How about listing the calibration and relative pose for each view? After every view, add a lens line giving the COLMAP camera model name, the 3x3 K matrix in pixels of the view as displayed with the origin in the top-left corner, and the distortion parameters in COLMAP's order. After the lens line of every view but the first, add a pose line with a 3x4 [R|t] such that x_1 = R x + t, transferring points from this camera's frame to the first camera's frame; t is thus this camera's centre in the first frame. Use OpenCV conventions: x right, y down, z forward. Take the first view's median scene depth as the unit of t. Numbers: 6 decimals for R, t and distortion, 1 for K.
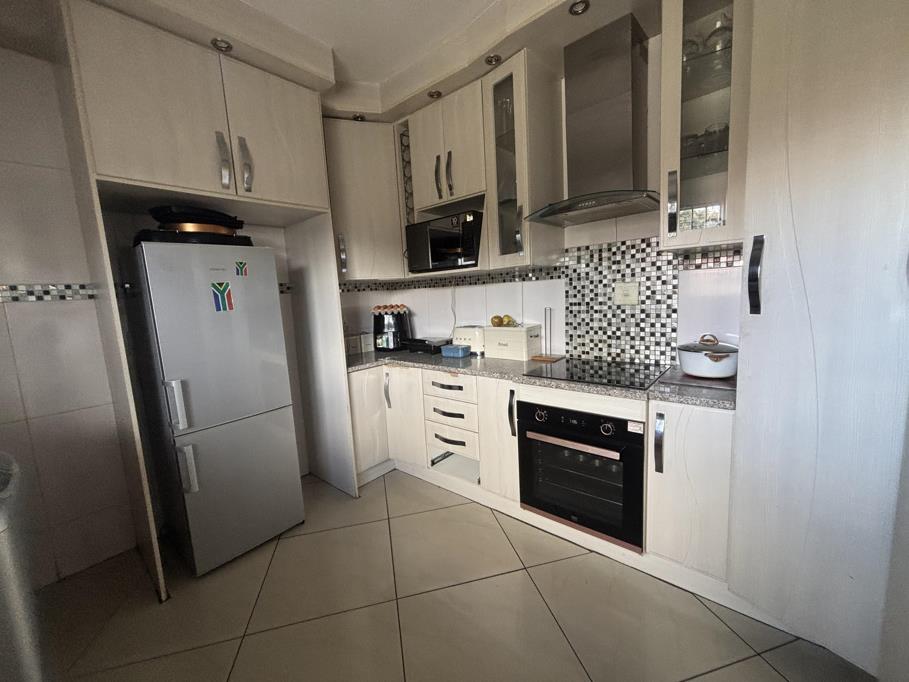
lens RADIAL K [[355.0, 0, 447.2], [0, 355.0, 339.3], [0, 0, 1]] dist [-0.000832, -0.000671]
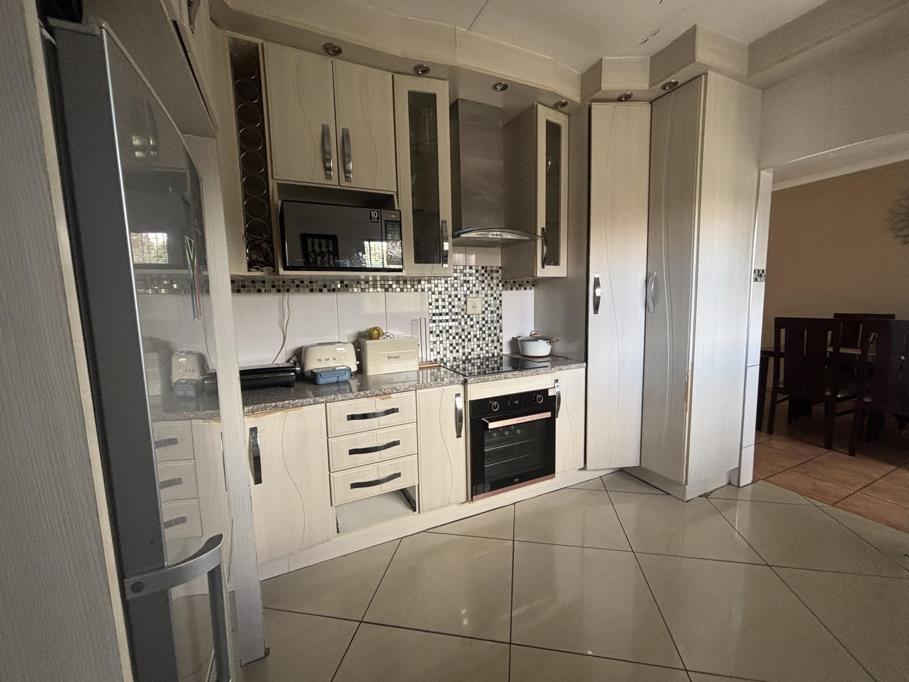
lens RADIAL K [[355.0, 0, 448.9], [0, 355.0, 338.8], [0, 0, 1]] dist [-0.000832, -0.000671]
pose [[0.409997, -0.053411, 0.910522, -0.716830], [0.116291, 0.993198, 0.005897, -0.025269], [-0.904643, 0.103468, 0.413419, 0.536034]]
